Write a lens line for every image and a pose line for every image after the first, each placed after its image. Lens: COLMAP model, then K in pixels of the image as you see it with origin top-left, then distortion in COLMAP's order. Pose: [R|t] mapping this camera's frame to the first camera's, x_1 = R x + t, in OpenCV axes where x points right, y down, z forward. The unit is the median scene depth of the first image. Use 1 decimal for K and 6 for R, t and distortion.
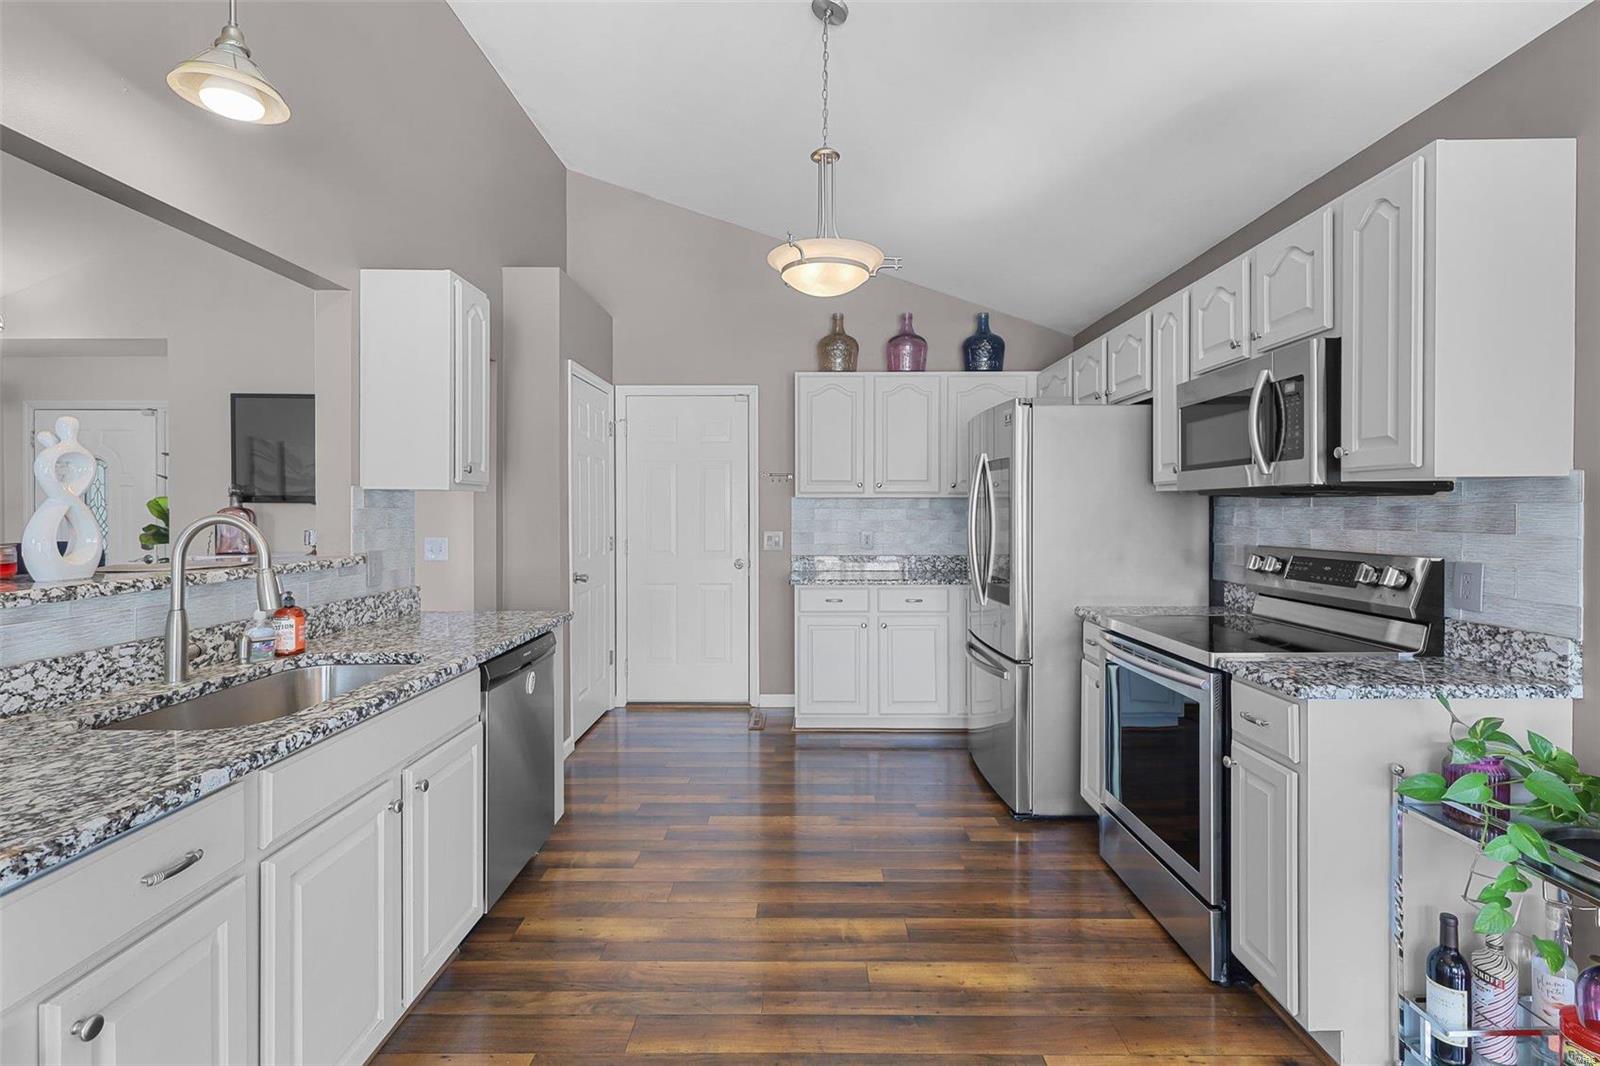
lens RADIAL K [[747.1, 0, 804.4], [0, 747.1, 518.1], [0, 0, 1]] dist [-0.002353, 0.001695]
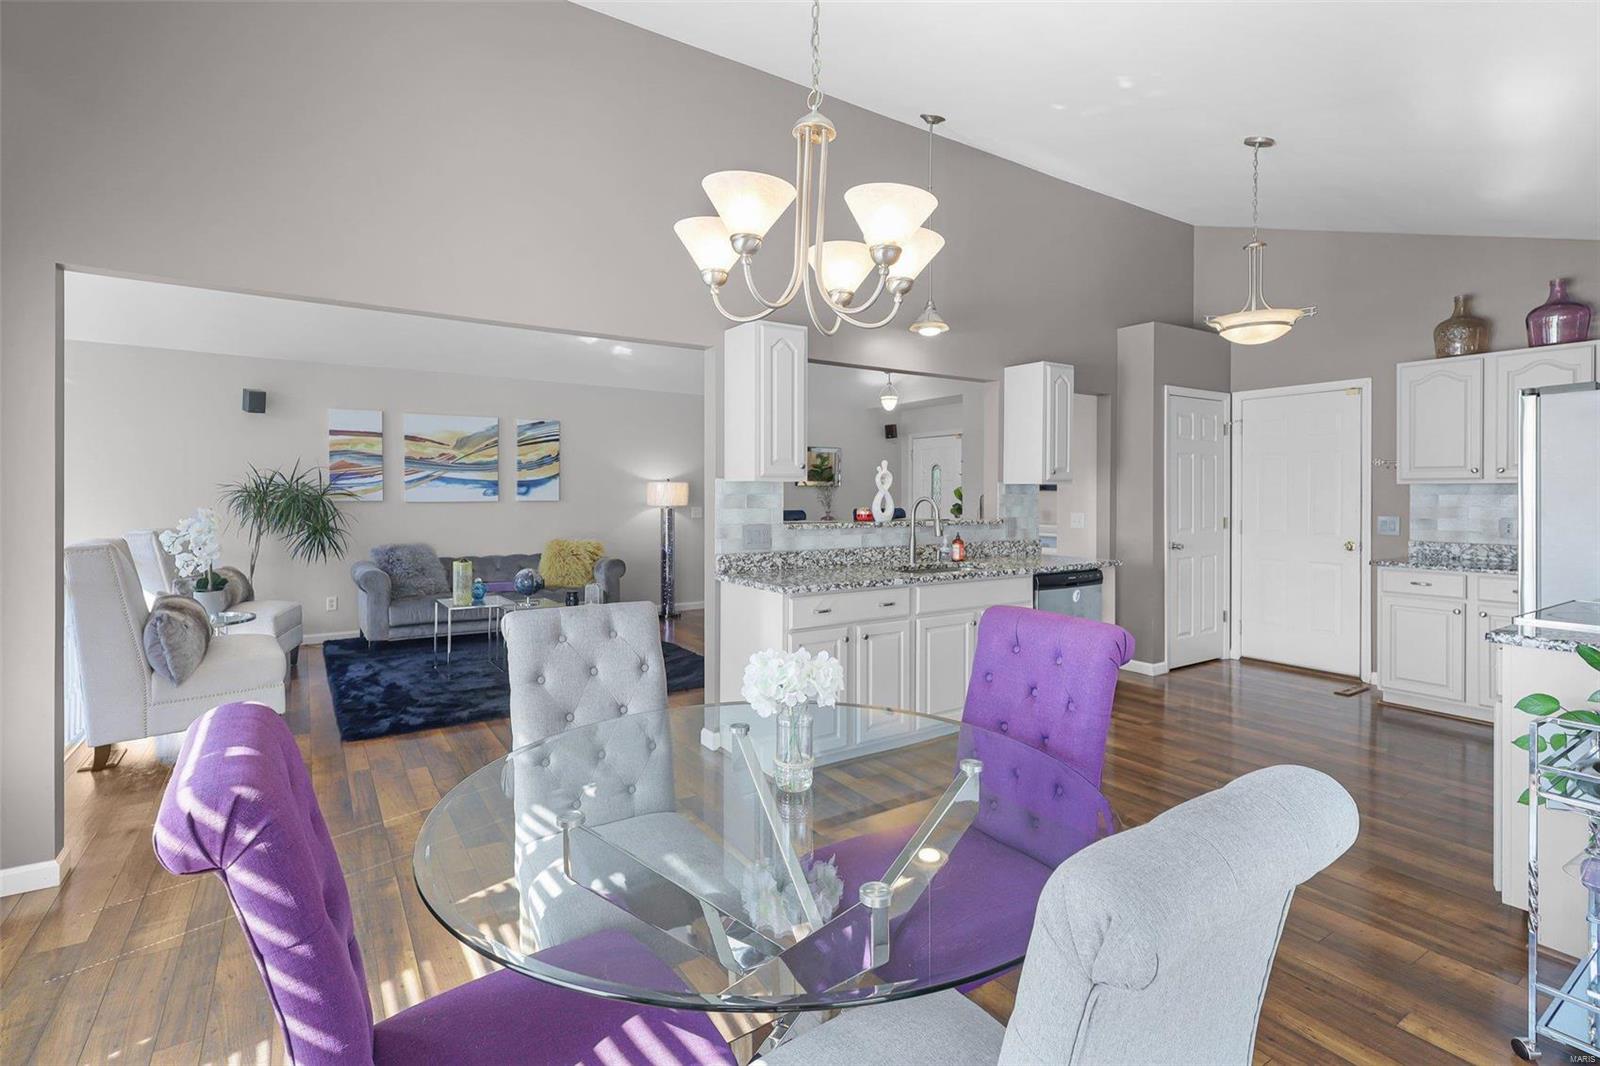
lens RADIAL K [[747.1, 0, 778.4], [0, 747.1, 497.0], [0, 0, 1]] dist [-0.002353, 0.001695]
pose [[0.525405, 0.005082, -0.850837, 0.721335], [-0.011214, 0.999937, -0.000952, 0.001418], [0.850778, 0.010042, 0.525429, -0.483095]]
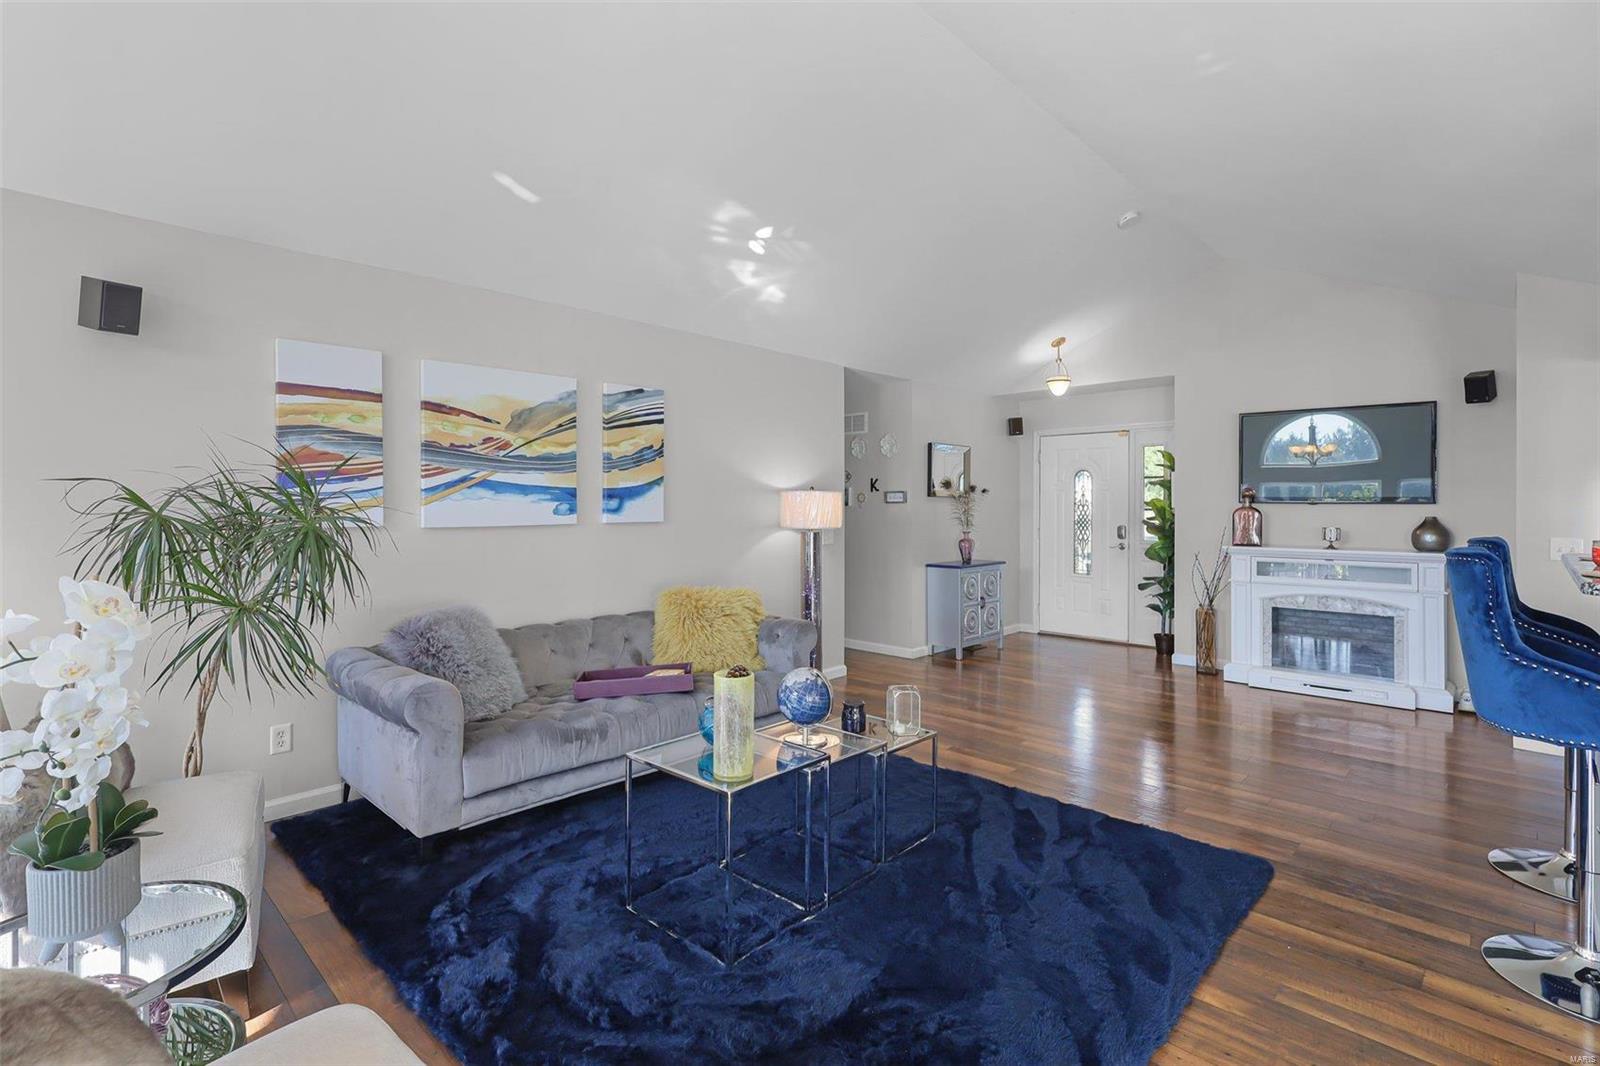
lens RADIAL K [[747.1, 0, 777.9], [0, 747.1, 509.4], [0, 0, 1]] dist [-0.002353, 0.001695]
pose [[0.699433, 0.003939, -0.714687, -0.740192], [-0.006981, 0.999975, -0.001320, -0.005834], [0.714664, 0.005913, 0.699443, -0.714100]]
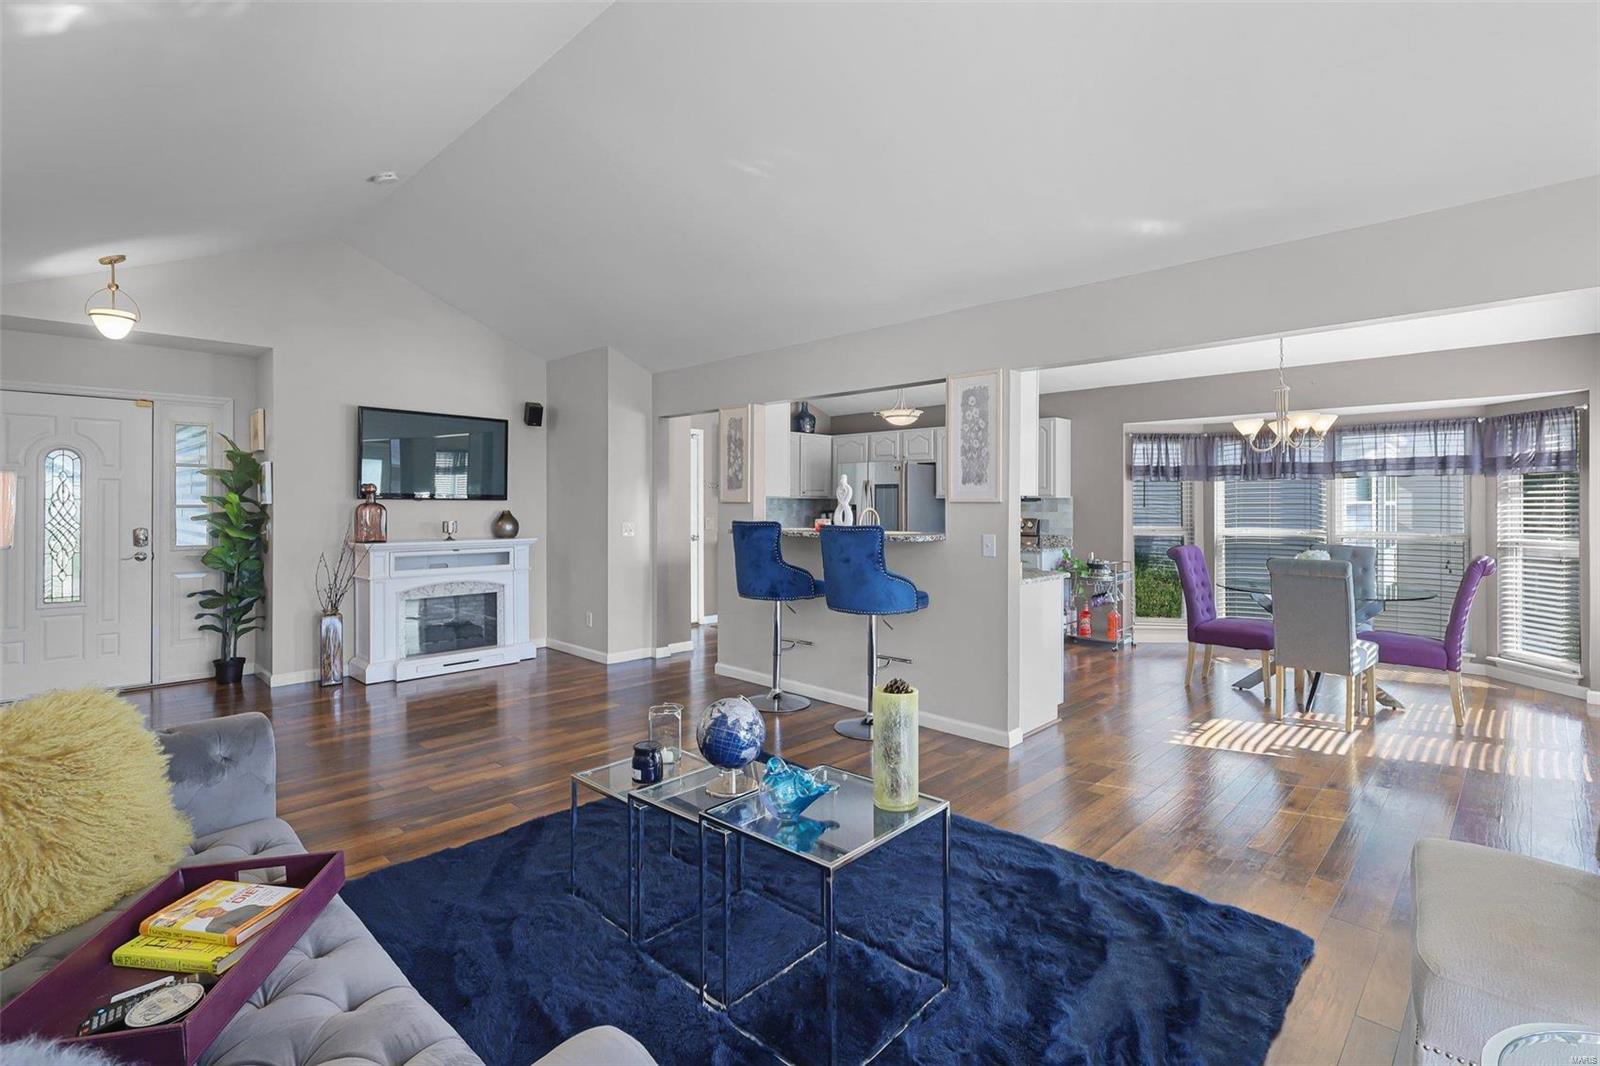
lens RADIAL K [[747.1, 0, 815.5], [0, 747.1, 498.3], [0, 0, 1]] dist [-0.002353, 0.001695]
pose [[0.699104, 0.007214, 0.714984, -1.949184], [0.005786, 0.999859, -0.015746, 0.002257], [-0.714997, 0.015145, 0.698964, -0.607442]]
